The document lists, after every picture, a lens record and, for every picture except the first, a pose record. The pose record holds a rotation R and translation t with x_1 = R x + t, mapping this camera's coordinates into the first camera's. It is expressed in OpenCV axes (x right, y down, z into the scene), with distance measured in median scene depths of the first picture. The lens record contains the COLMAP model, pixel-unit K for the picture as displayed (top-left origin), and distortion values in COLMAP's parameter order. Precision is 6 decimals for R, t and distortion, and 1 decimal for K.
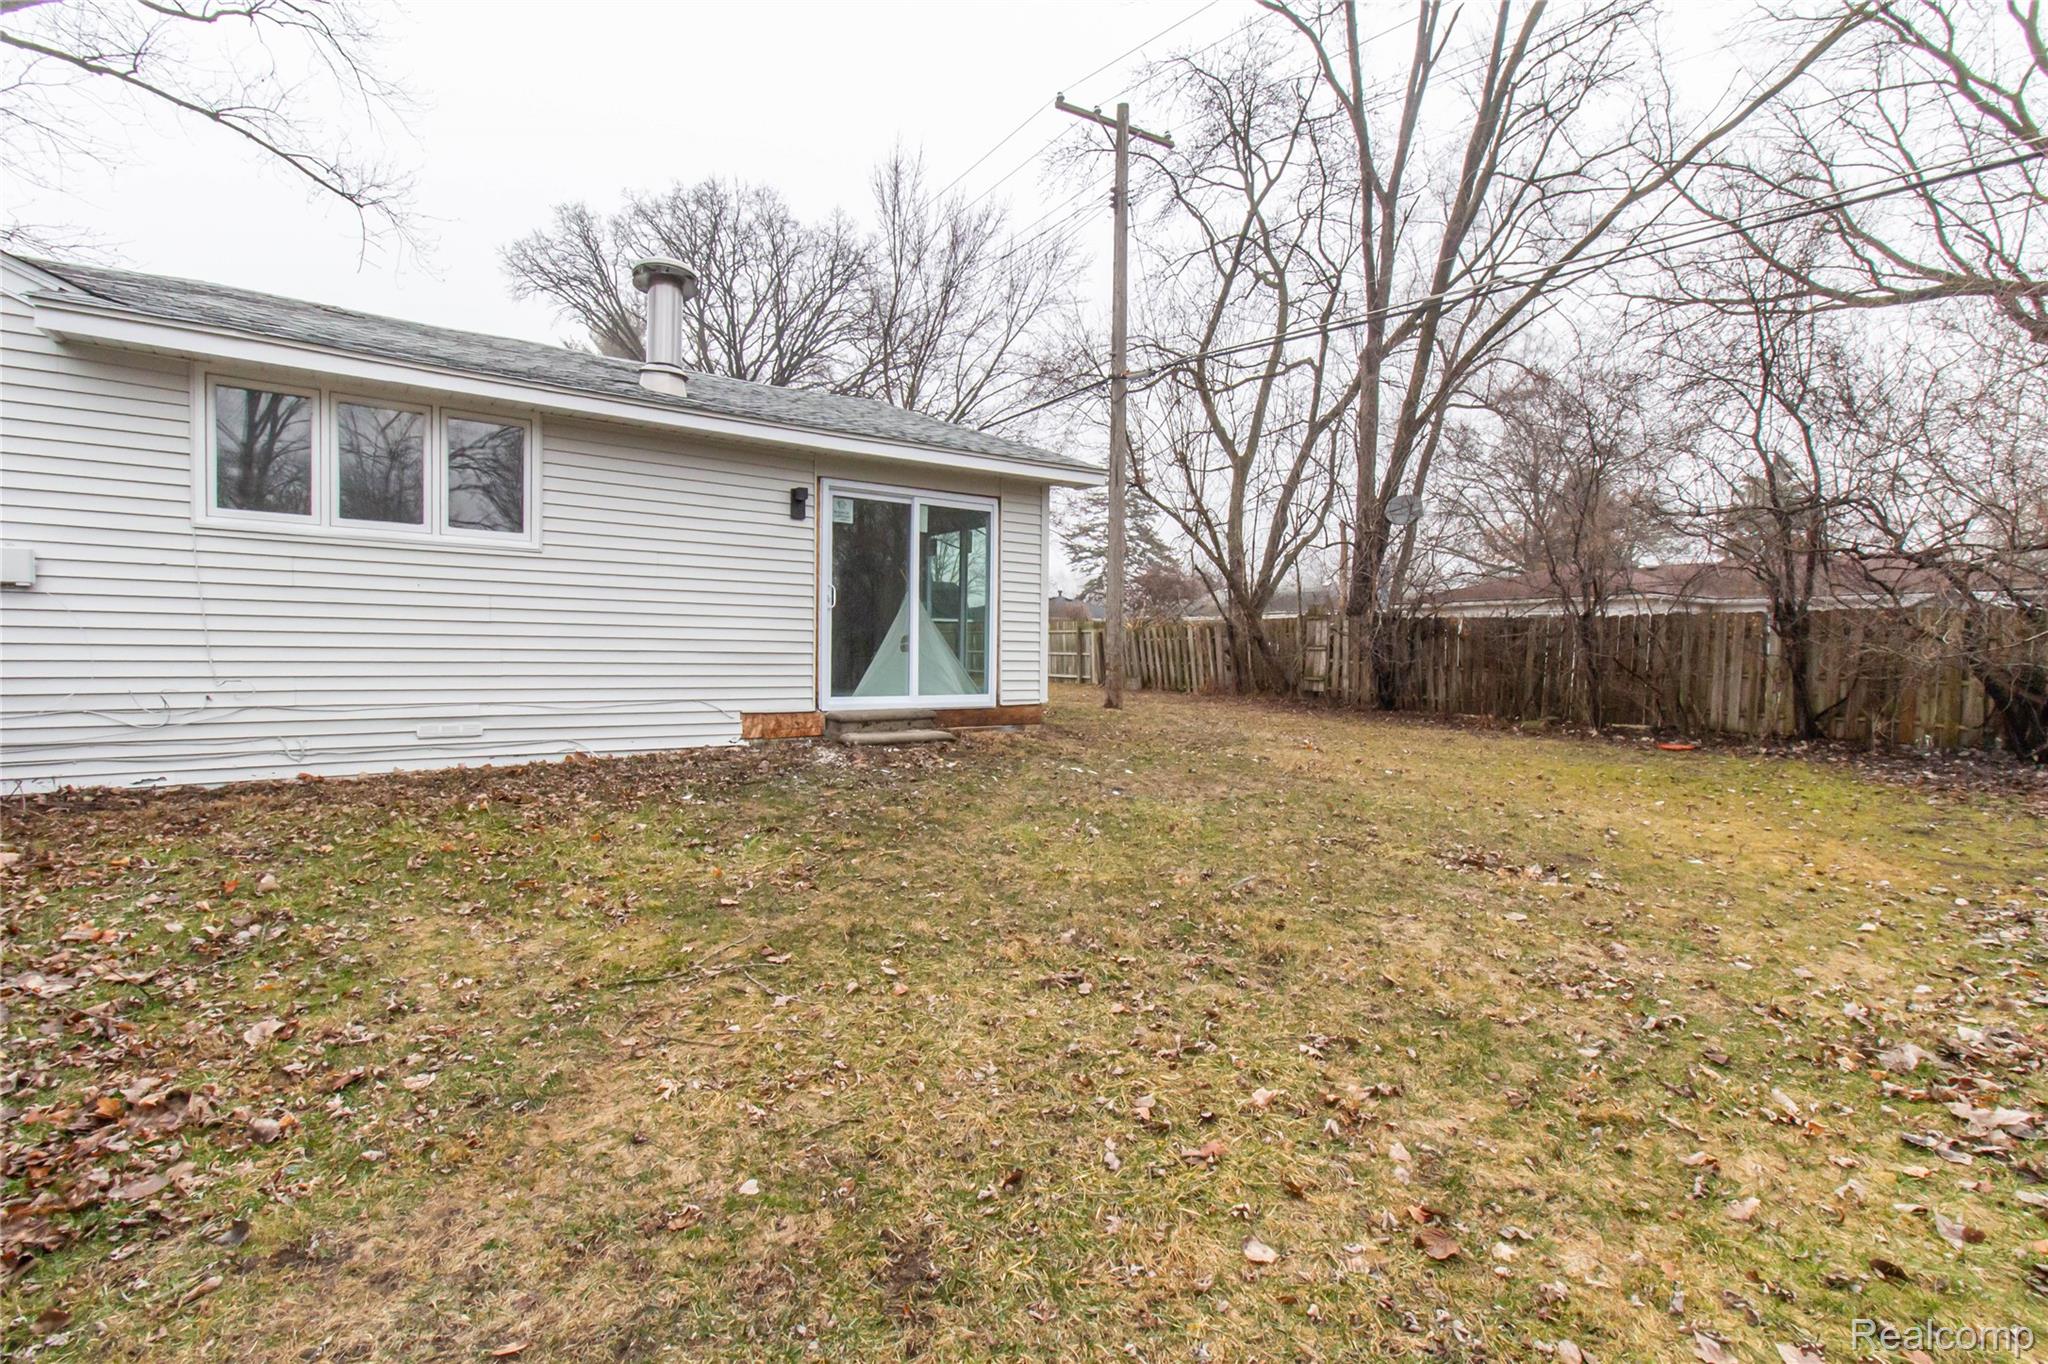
lens RADIAL K [[934.6, 0, 1021.8], [0, 934.6, 683.5], [0, 0, 1]] dist [0.006687, -0.000500]
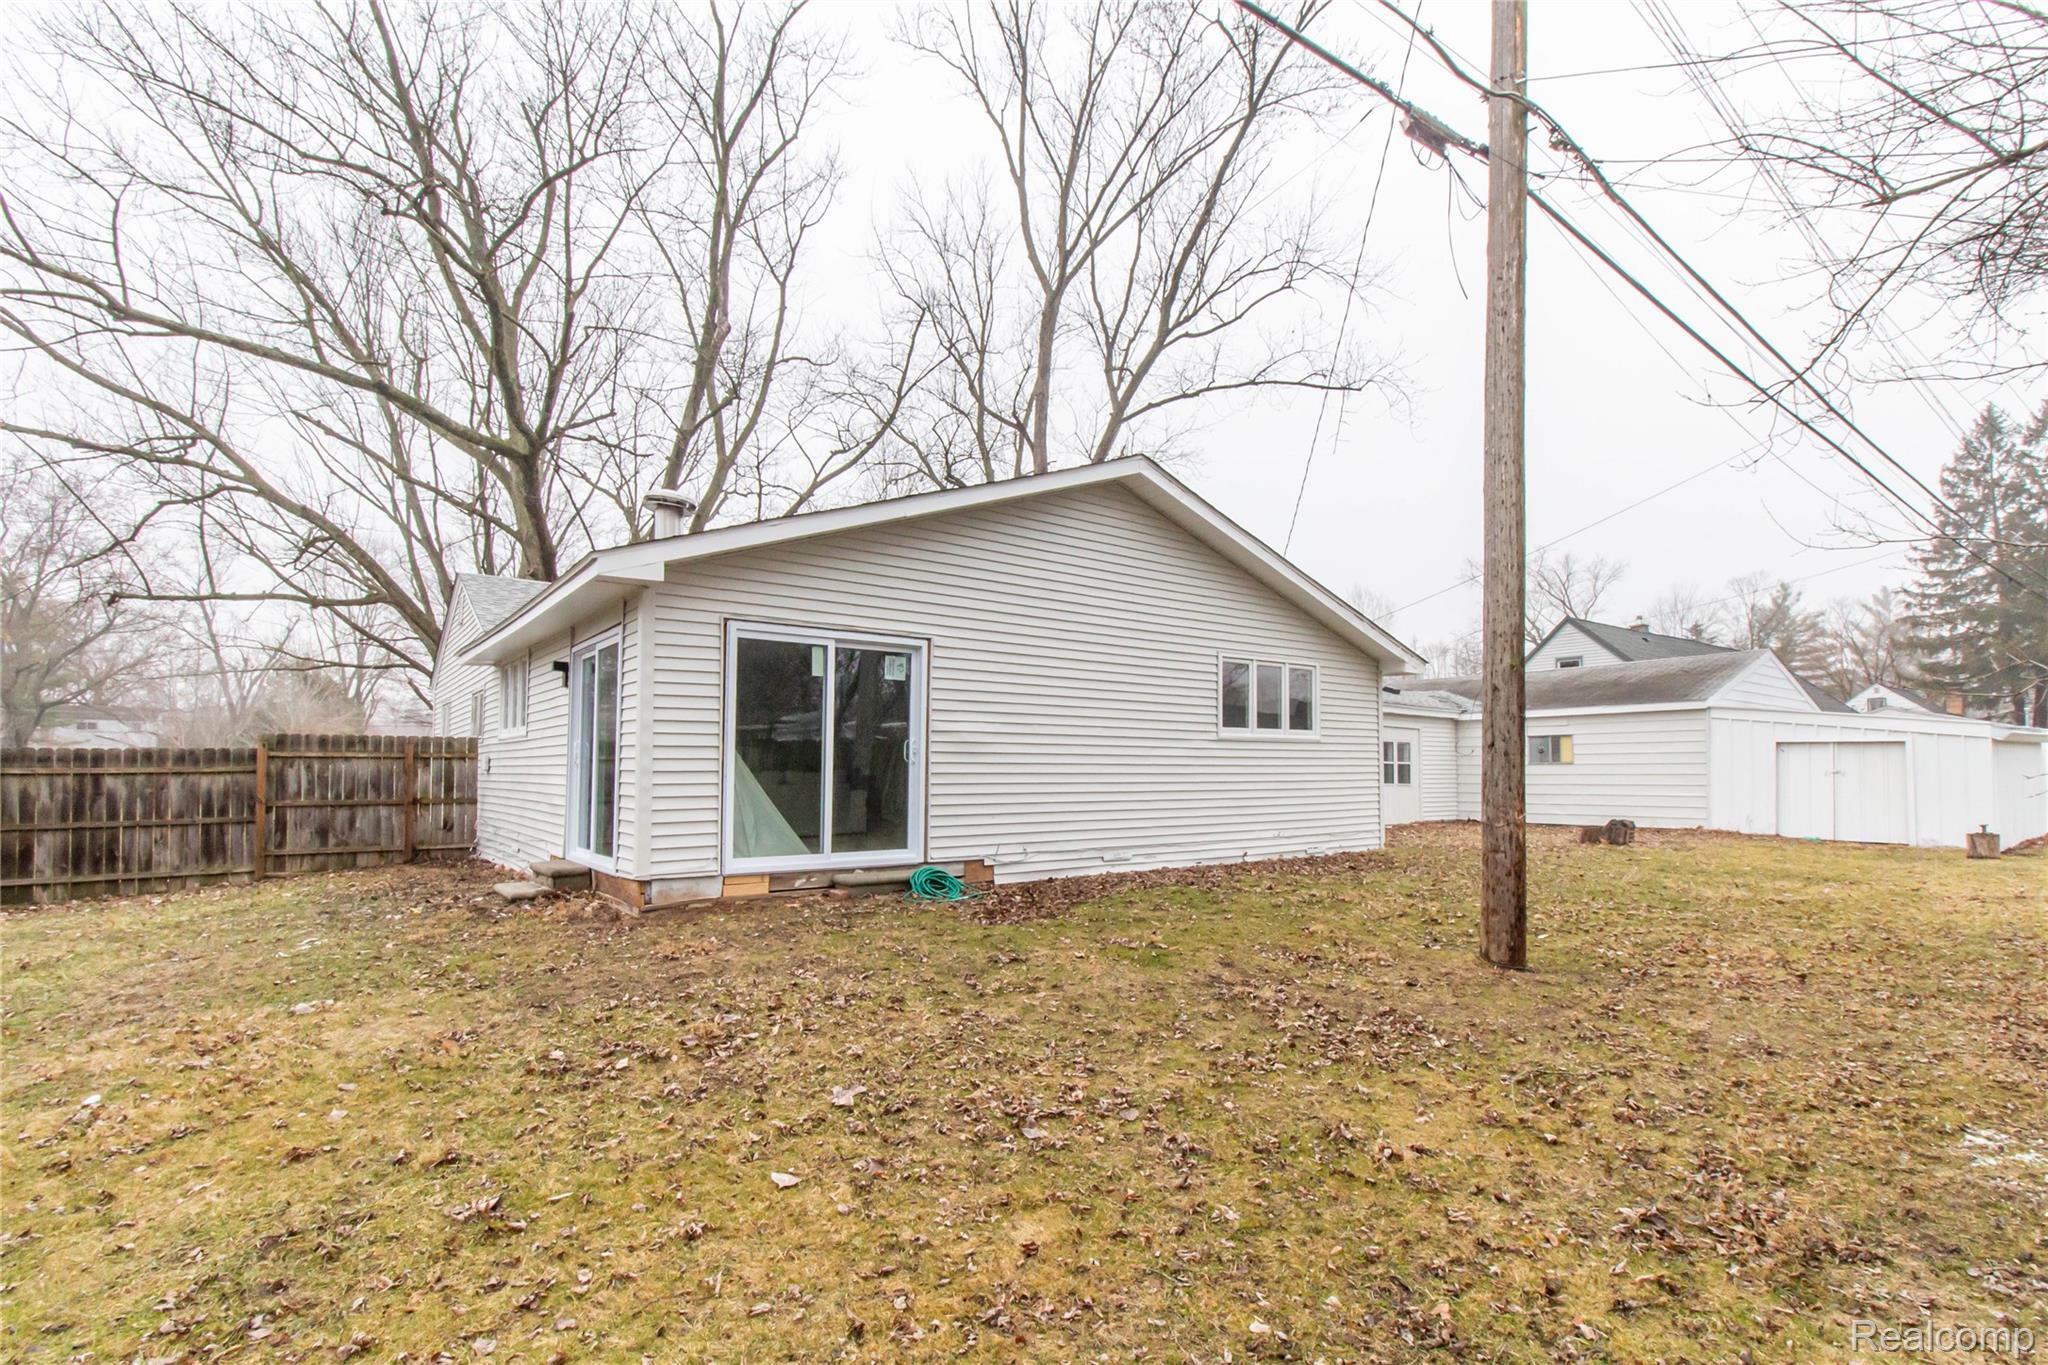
lens RADIAL K [[934.6, 0, 1049.9], [0, 934.6, 744.2], [0, 0, 1]] dist [0.006687, -0.000500]
pose [[0.056819, -0.043097, -0.997454, 0.922159], [-0.036308, 0.998318, -0.045203, -0.077969], [0.997724, 0.038784, 0.055158, 1.540475]]
